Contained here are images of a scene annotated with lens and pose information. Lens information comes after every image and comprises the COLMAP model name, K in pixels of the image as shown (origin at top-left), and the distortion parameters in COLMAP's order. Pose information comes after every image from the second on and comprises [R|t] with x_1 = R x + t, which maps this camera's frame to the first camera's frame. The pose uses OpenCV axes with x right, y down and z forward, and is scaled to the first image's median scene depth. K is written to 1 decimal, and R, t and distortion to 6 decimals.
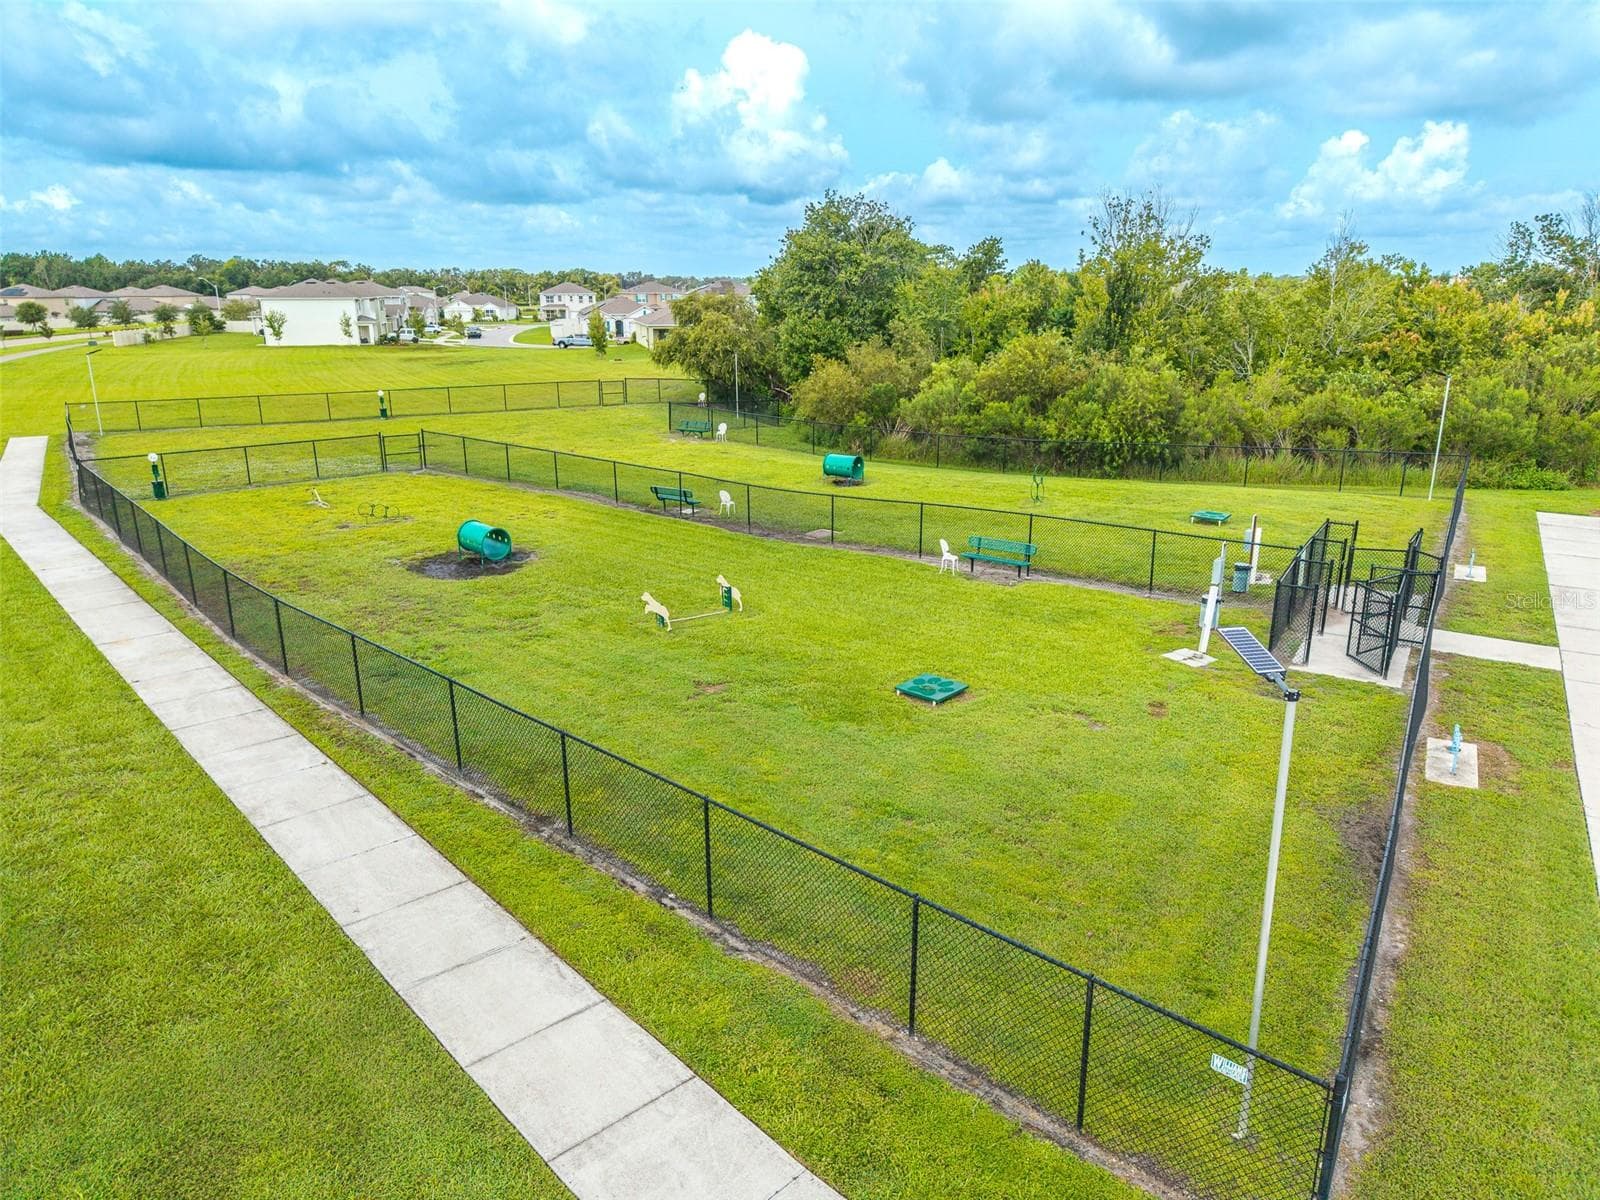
lens RADIAL K [[1070.2, 0, 800.0], [0, 1070.2, 600.0], [0, 0, 1]] dist [0.066410, -0.100440]
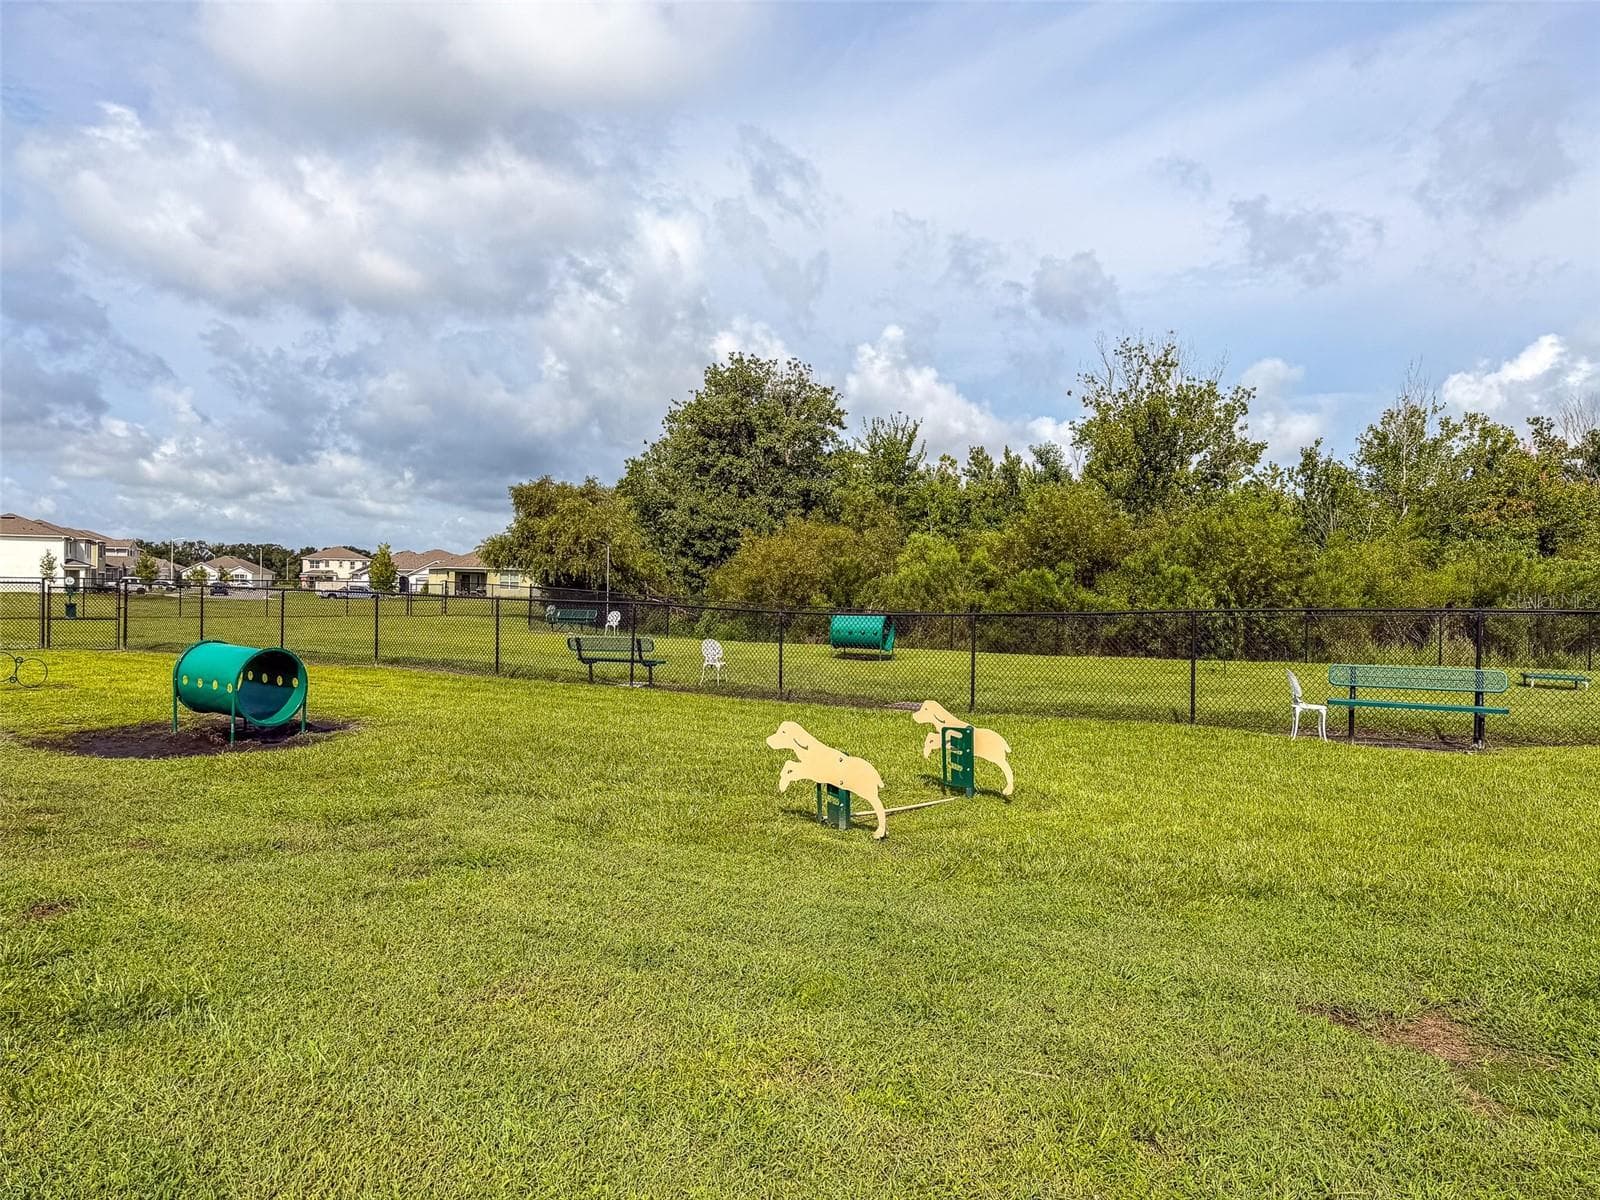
lens RADIAL K [[1070.2, 0, 800.0], [0, 1070.2, 600.0], [0, 0, 1]] dist [0.066410, -0.100440]
pose [[0.977262, 0.024551, 0.210611, -0.094577], [0.035415, 0.960423, -0.276286, 0.021581], [-0.209059, 0.277463, 0.937715, 0.305753]]
